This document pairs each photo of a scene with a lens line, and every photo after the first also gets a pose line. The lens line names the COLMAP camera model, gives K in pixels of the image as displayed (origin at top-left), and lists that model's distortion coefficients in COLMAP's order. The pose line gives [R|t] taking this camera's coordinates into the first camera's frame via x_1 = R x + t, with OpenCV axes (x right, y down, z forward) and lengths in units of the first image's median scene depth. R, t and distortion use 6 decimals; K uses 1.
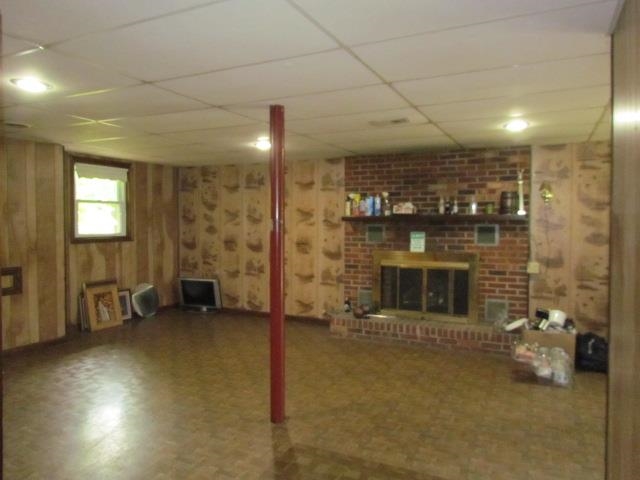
lens RADIAL K [[450.2, 0, 322.2], [0, 450.2, 241.7], [0, 0, 1]] dist [-0.046930, 0.033080]
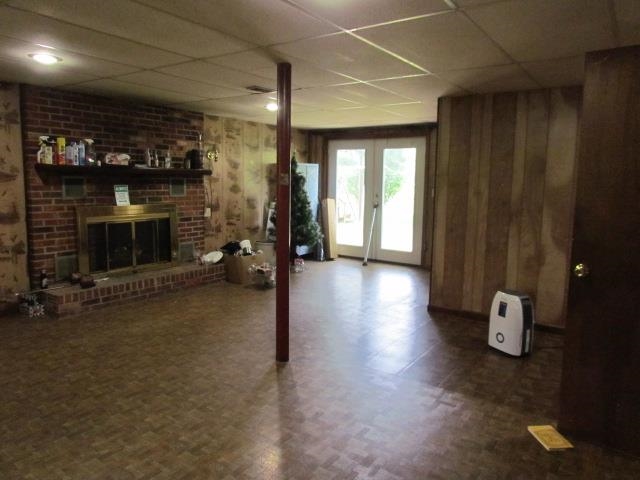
lens RADIAL K [[450.2, 0, 322.2], [0, 450.2, 241.7], [0, 0, 1]] dist [-0.046930, 0.033080]
pose [[0.166870, -0.134316, 0.976788, -0.691810], [0.012786, 0.990889, 0.134070, -0.024702], [-0.985896, -0.009883, 0.167067, 0.442298]]
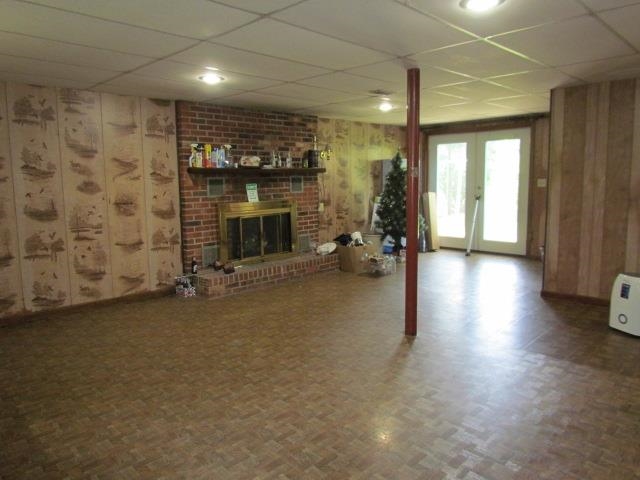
lens RADIAL K [[450.2, 0, 322.2], [0, 450.2, 241.7], [0, 0, 1]] dist [-0.046930, 0.033080]
pose [[0.336308, -0.141214, 0.931105, -0.796829], [0.048113, 0.989979, 0.132765, -0.019685], [-0.940522, 0.000149, 0.339732, 0.497538]]
